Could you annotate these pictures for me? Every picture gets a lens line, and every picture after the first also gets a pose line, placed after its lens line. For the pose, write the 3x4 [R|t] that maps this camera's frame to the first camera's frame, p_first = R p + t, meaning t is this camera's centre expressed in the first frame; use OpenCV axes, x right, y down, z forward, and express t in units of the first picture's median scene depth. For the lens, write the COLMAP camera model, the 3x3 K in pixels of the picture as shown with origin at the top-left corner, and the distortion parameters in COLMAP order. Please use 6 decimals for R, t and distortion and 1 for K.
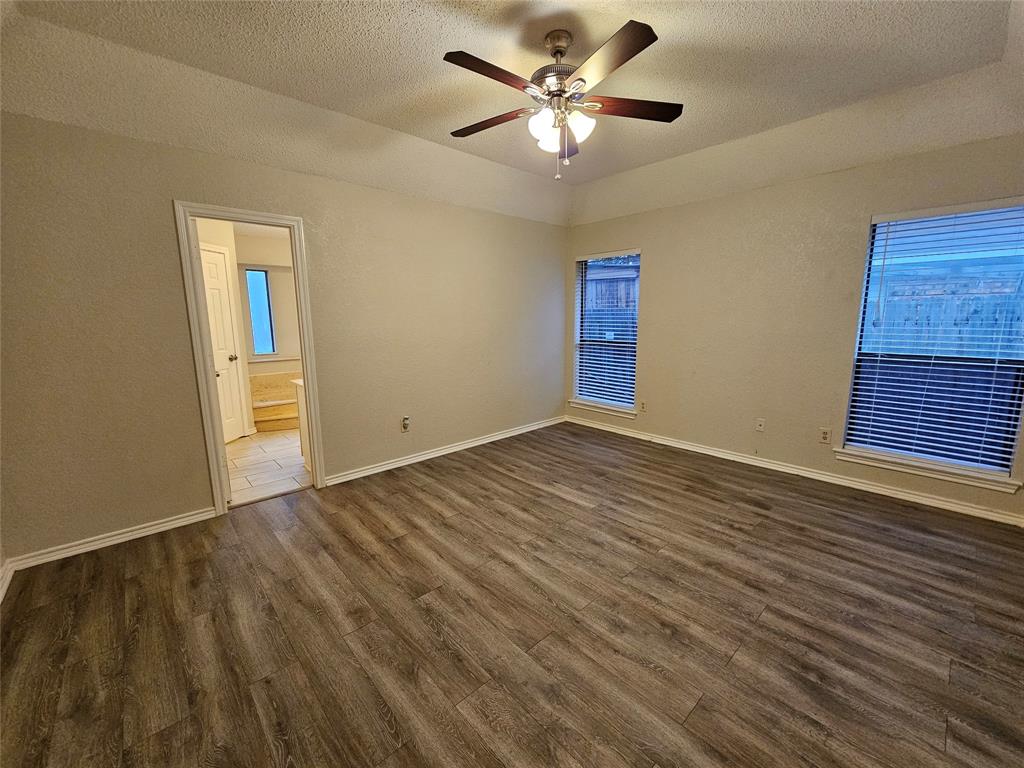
lens RADIAL K [[417.2, 0, 511.1], [0, 417.2, 394.7], [0, 0, 1]] dist [-0.002399, 0.001136]
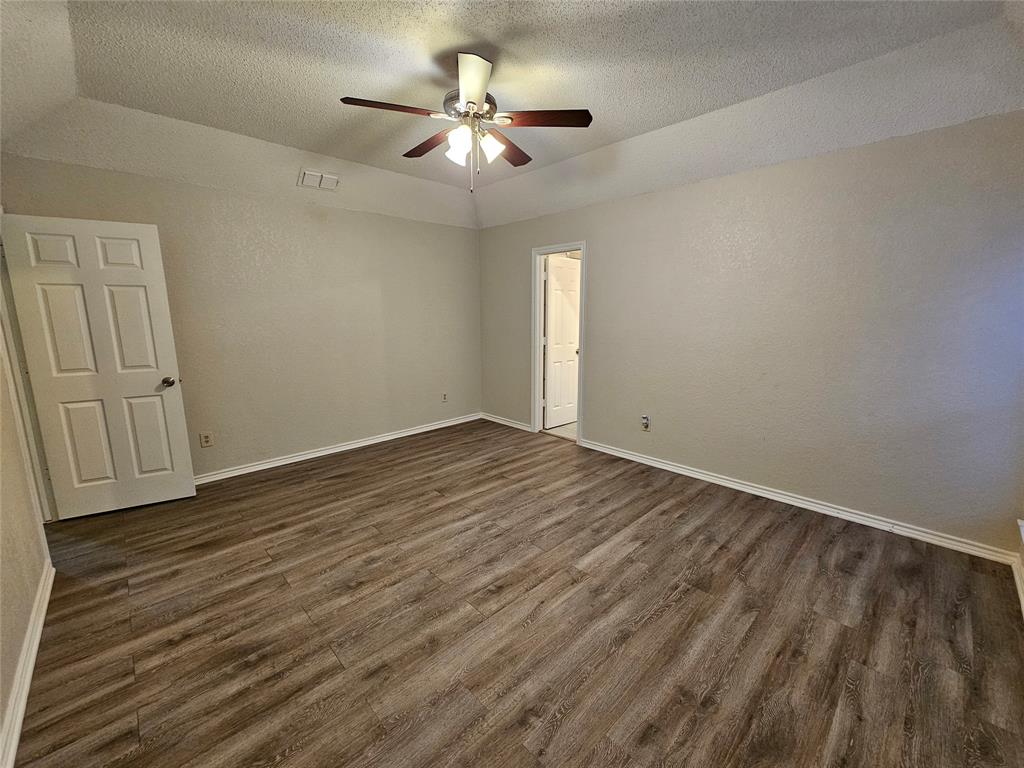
lens RADIAL K [[417.2, 0, 512.3], [0, 417.2, 382.3], [0, 0, 1]] dist [-0.002399, 0.001136]
pose [[0.021601, 0.174506, -0.984419, 1.060497], [-0.186176, 0.968128, 0.167533, -0.196221], [0.982279, 0.179657, 0.053401, 0.935554]]
